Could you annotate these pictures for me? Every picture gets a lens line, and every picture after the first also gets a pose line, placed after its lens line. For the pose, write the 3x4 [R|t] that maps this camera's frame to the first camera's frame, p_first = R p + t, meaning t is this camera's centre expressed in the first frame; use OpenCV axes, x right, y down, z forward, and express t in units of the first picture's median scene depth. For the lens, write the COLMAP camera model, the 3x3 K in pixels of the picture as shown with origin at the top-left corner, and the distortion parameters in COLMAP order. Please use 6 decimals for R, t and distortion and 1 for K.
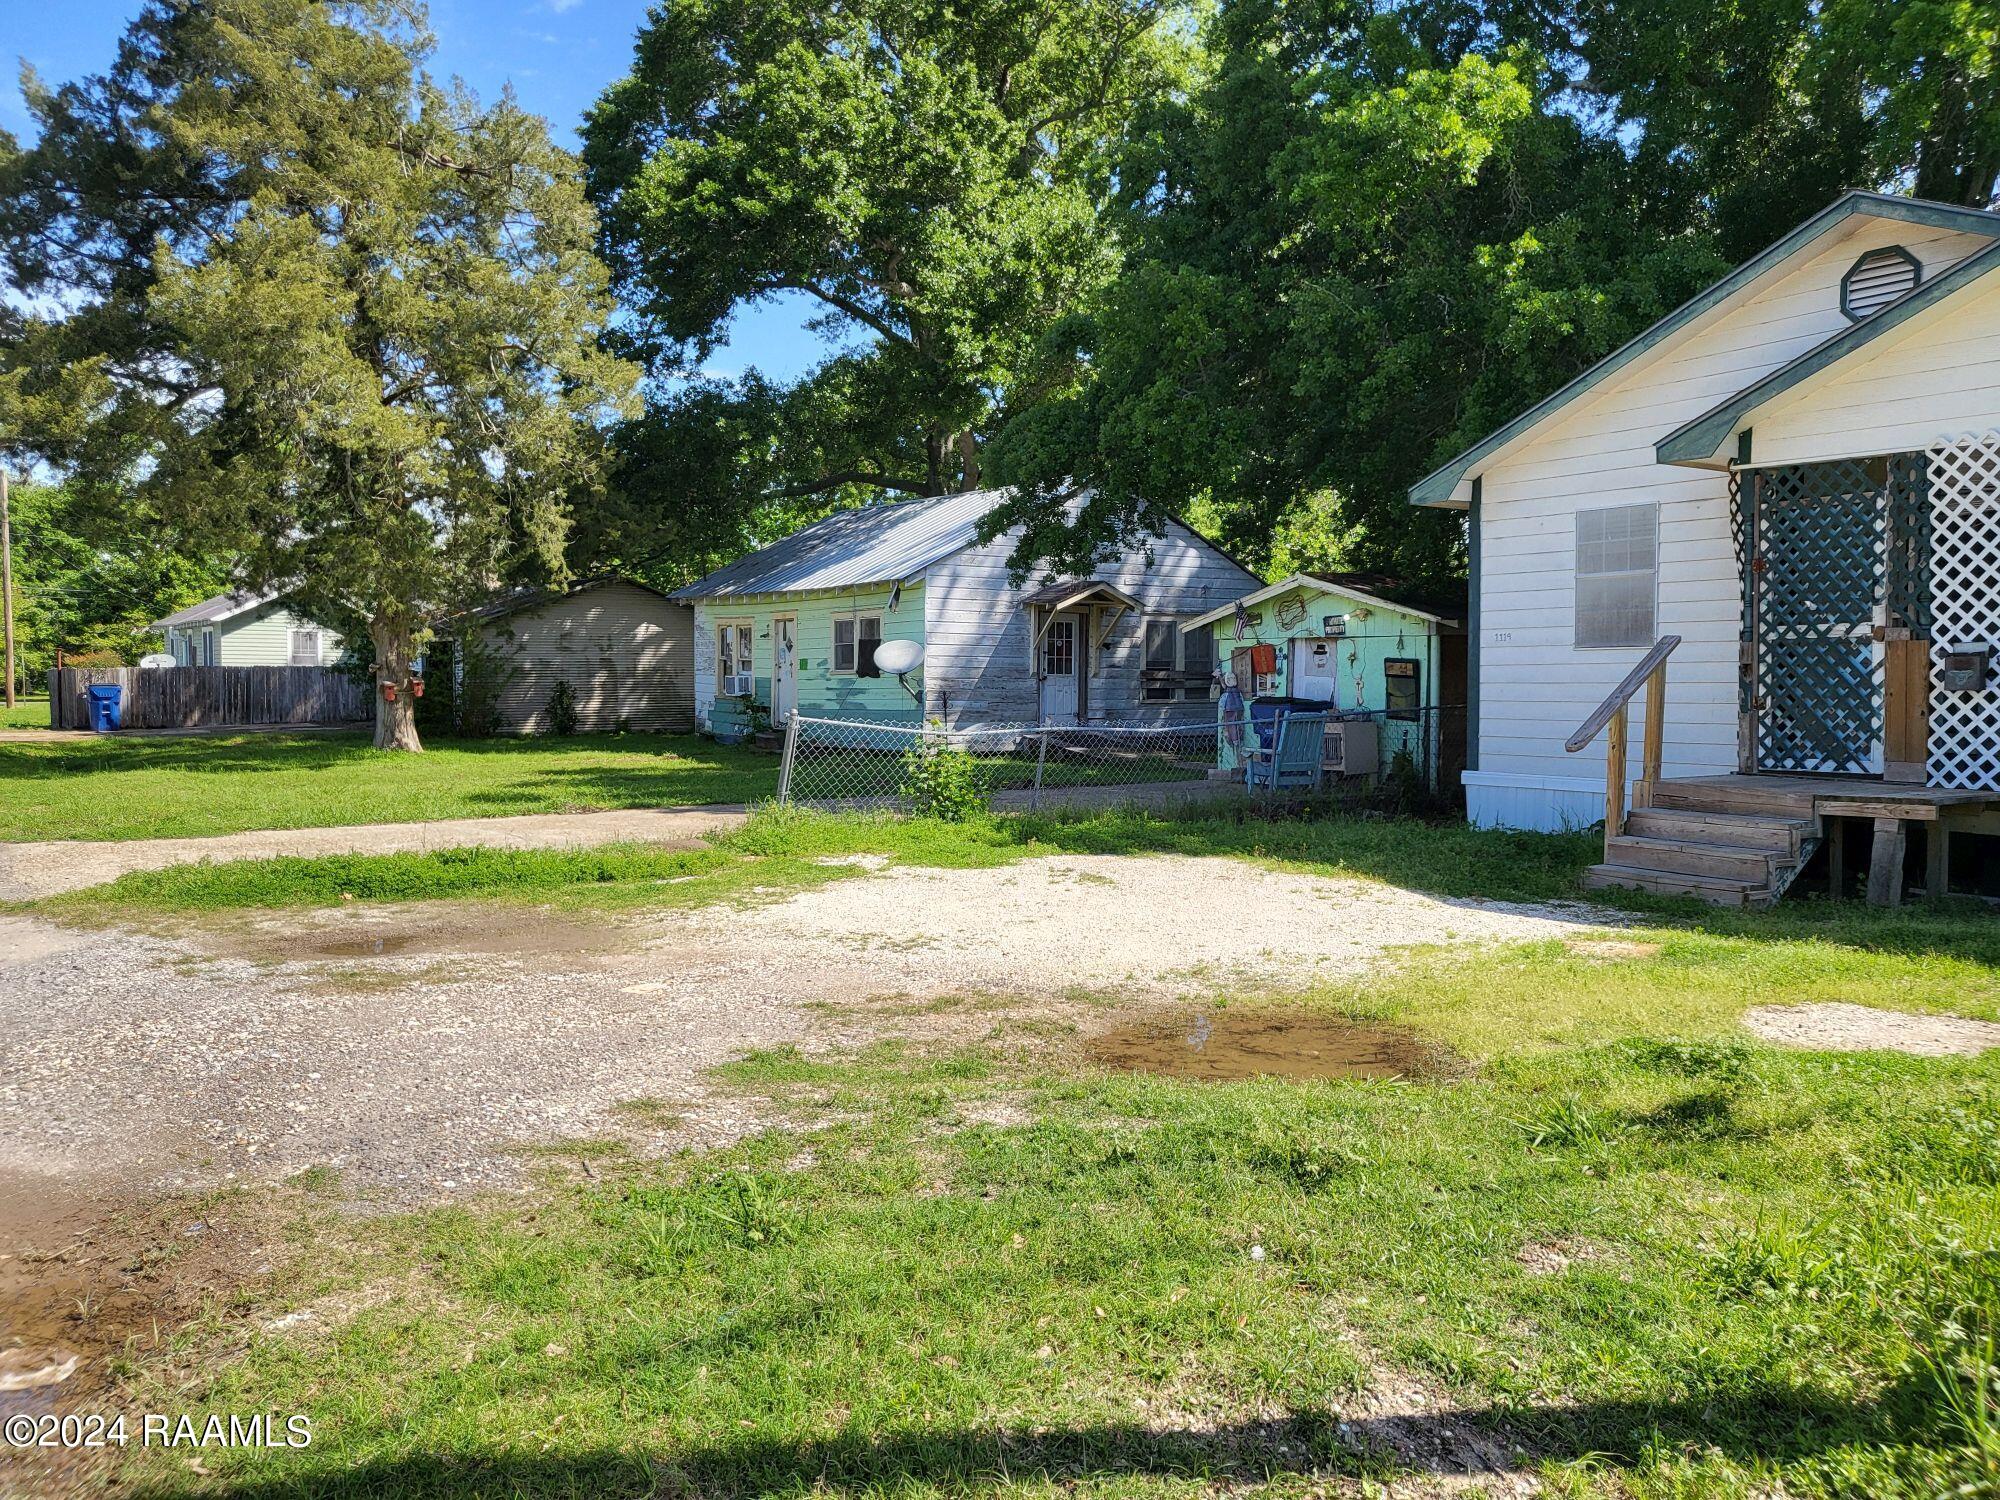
lens RADIAL K [[1516.9, 0, 1000.0], [0, 1516.9, 750.0], [0, 0, 1]] dist [-0.003250, -0.000650]
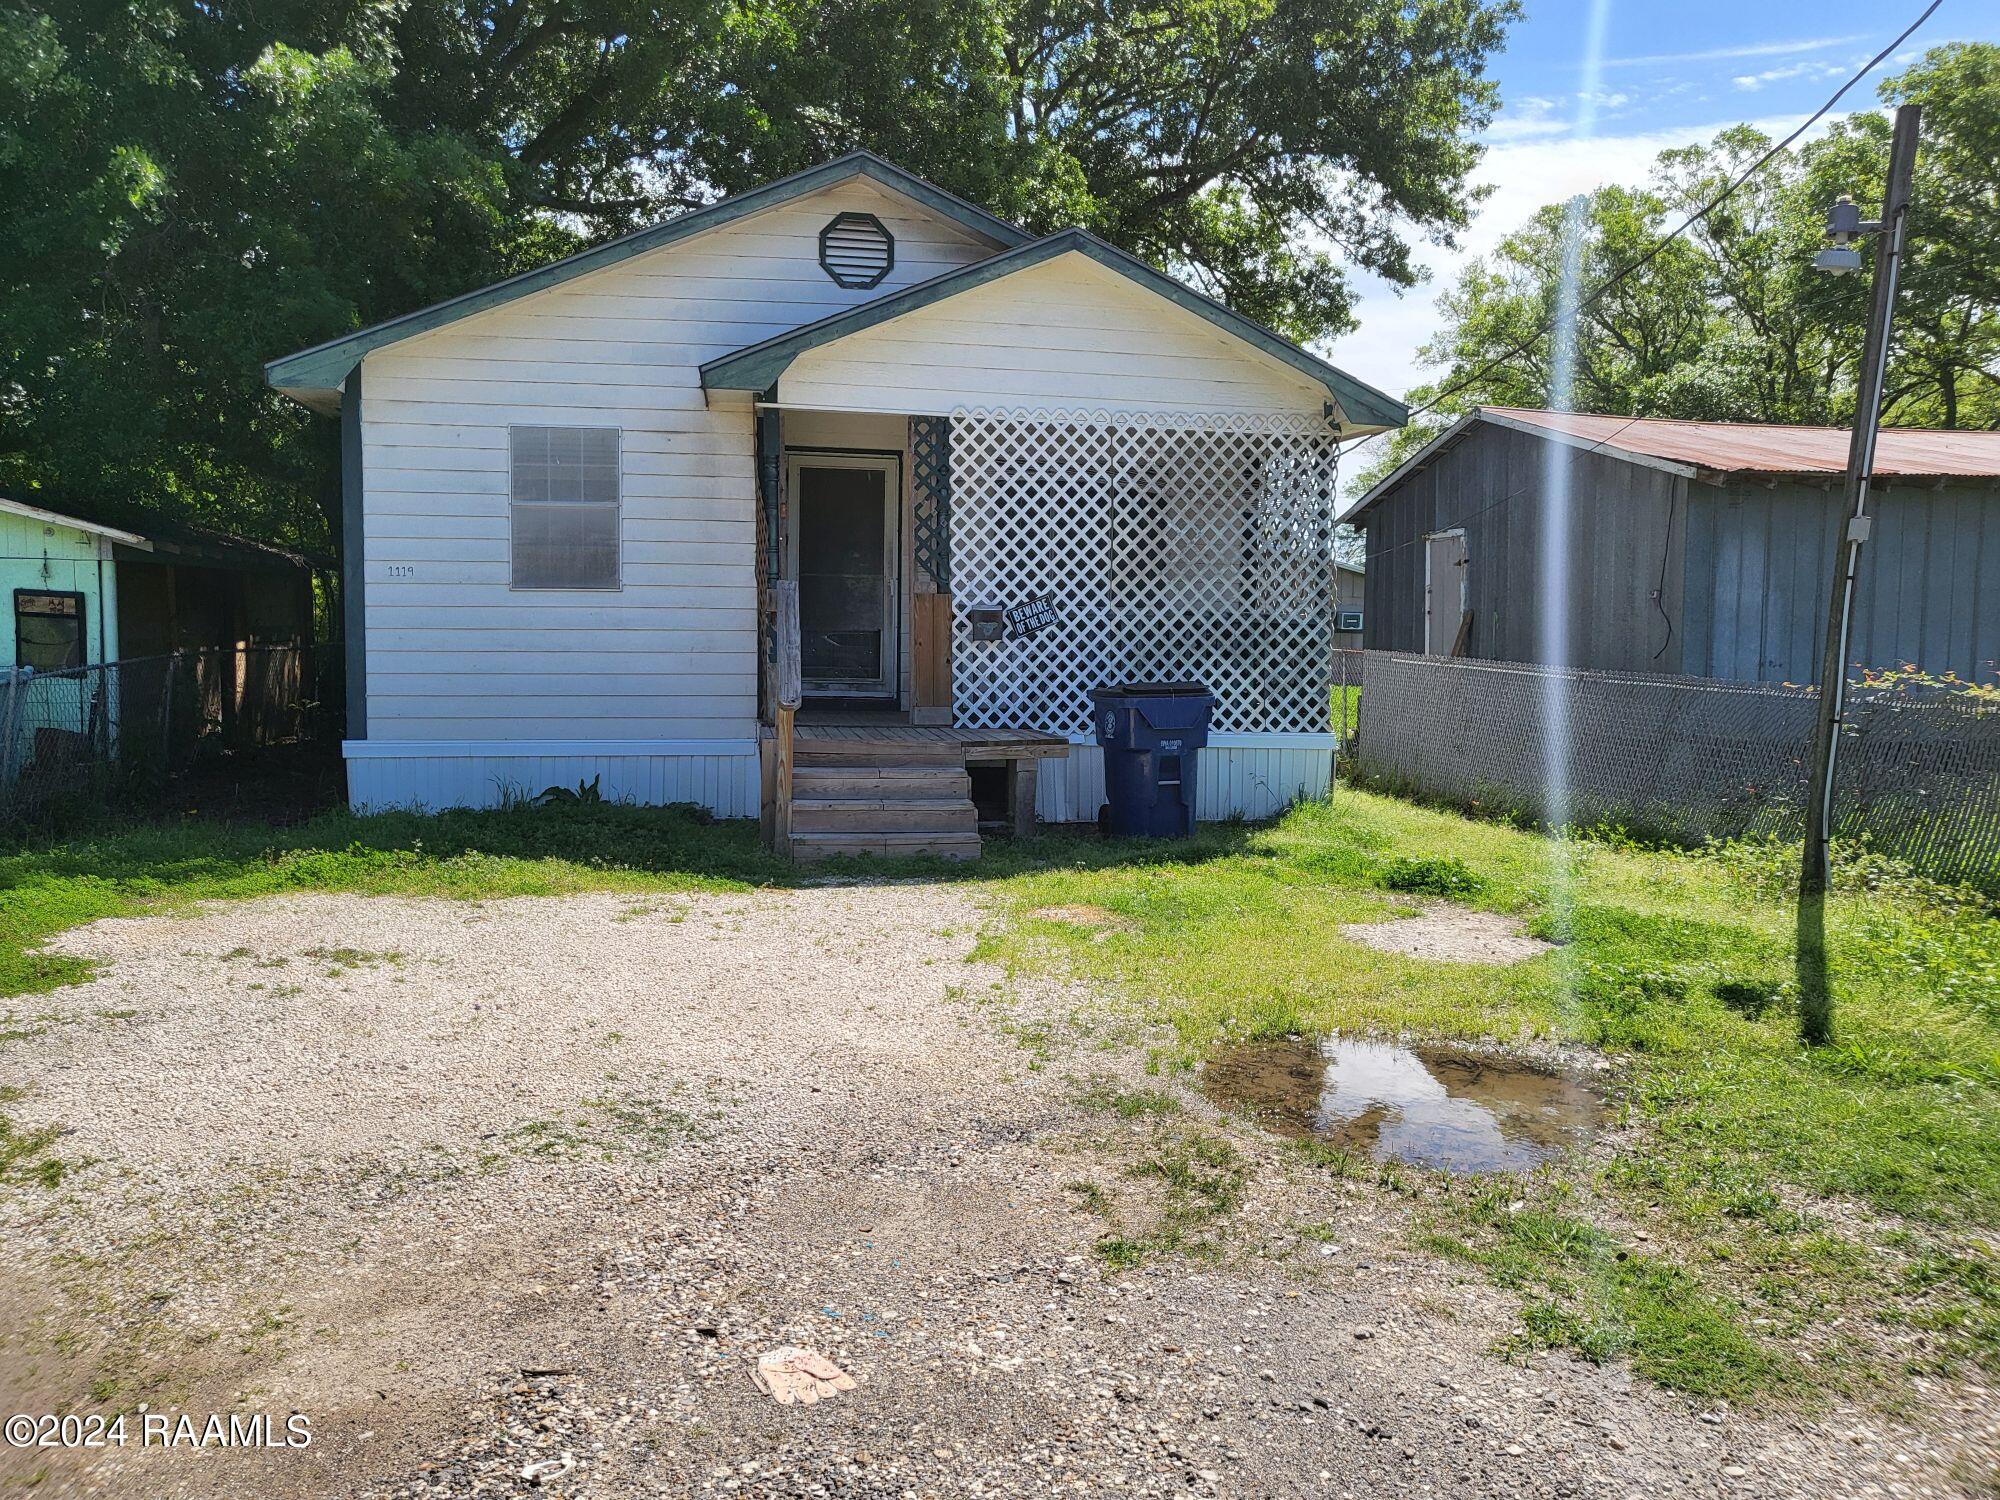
lens RADIAL K [[1516.9, 0, 1000.0], [0, 1516.9, 750.0], [0, 0, 1]] dist [-0.003250, -0.000650]
pose [[0.404732, -0.066832, 0.911990, -0.342823], [0.031114, 0.997755, 0.059309, -0.022003], [-0.913906, 0.004372, 0.405903, 0.480689]]
